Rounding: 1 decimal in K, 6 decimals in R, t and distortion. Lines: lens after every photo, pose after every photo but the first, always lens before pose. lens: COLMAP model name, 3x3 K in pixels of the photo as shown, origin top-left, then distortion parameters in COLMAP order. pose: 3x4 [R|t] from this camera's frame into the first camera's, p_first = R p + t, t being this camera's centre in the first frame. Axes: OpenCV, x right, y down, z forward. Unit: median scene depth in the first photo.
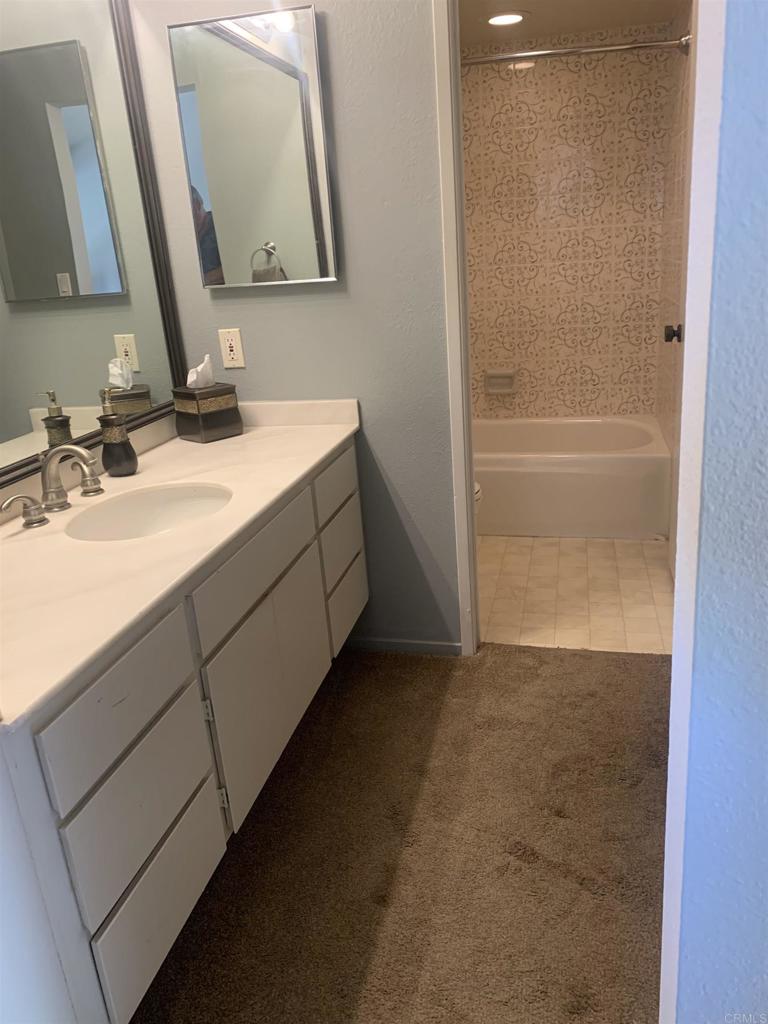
lens RADIAL K [[790.6, 0, 383.9], [0, 790.6, 510.3], [0, 0, 1]] dist [0.034268, -0.025819]
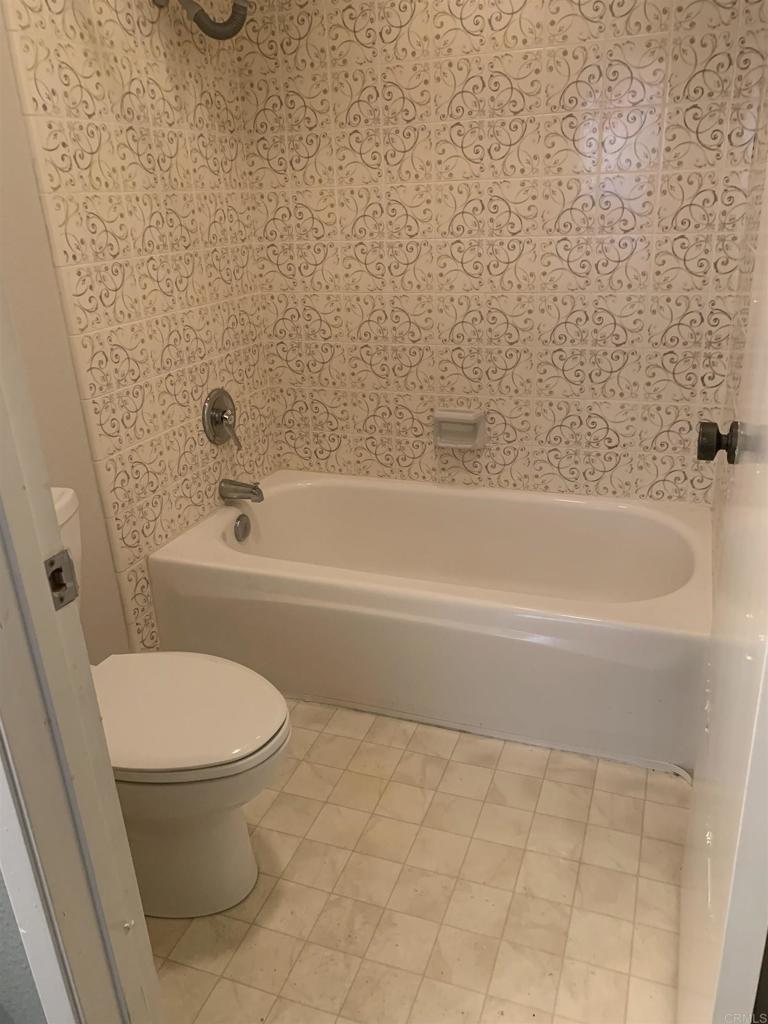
lens RADIAL K [[790.6, 0, 385.6], [0, 790.6, 512.3], [0, 0, 1]] dist [0.034268, -0.025819]
pose [[0.991990, 0.065407, -0.108064, 0.172034], [-0.056816, 0.995114, 0.080747, -0.153542], [0.112818, -0.073960, 0.990859, 0.405008]]
